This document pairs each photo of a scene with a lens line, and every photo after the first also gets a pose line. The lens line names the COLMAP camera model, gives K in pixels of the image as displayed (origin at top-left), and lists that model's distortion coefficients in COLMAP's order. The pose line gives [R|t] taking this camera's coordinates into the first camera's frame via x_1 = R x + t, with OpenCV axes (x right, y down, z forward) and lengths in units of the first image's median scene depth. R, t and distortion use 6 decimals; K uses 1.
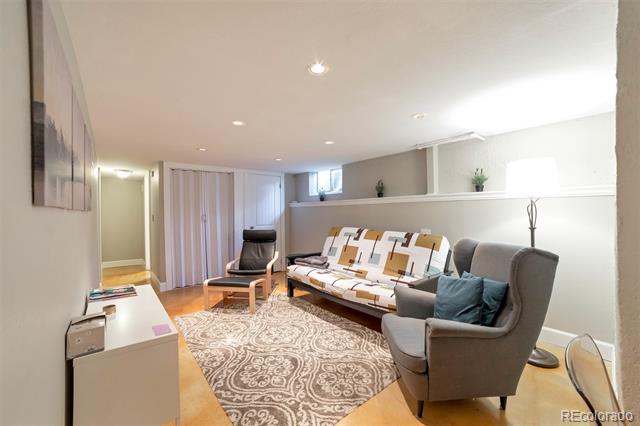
lens RADIAL K [[260.8, 0, 317.9], [0, 260.8, 216.2], [0, 0, 1]] dist [-0.022811, 0.004008]
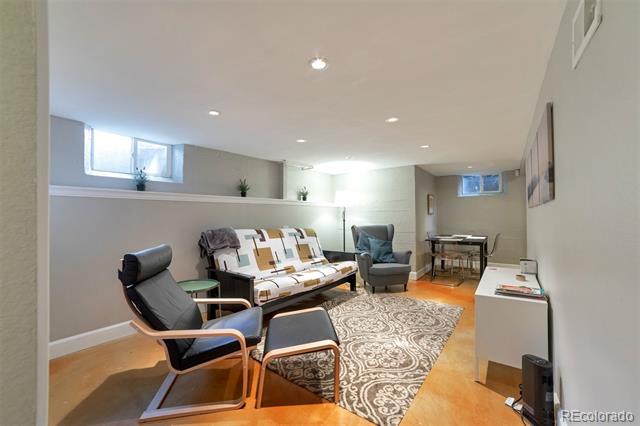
lens RADIAL K [[260.8, 0, 318.2], [0, 260.8, 211.8], [0, 0, 1]] dist [-0.022811, 0.004008]
pose [[-0.234758, 0.012293, 0.971976, -0.793969], [0.009322, 0.999903, -0.010395, -0.003792], [-0.972009, 0.006621, -0.234849, 0.987055]]
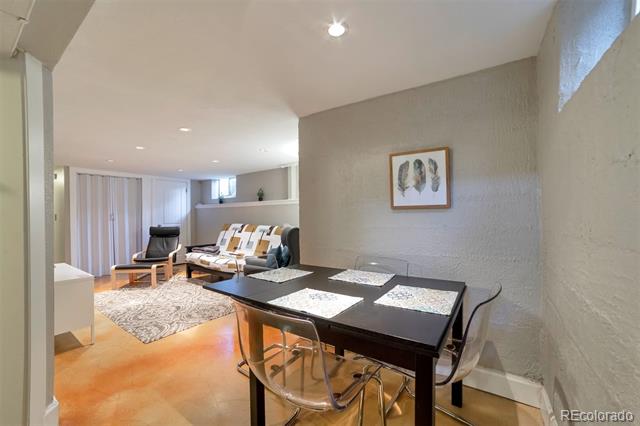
lens RADIAL K [[260.8, 0, 313.9], [0, 260.8, 214.6], [0, 0, 1]] dist [-0.022811, 0.004008]
pose [[0.968779, -0.002506, 0.247914, 0.177553], [0.005581, 0.999916, -0.011701, 0.015242], [-0.247863, 0.012719, 0.968711, -0.399223]]
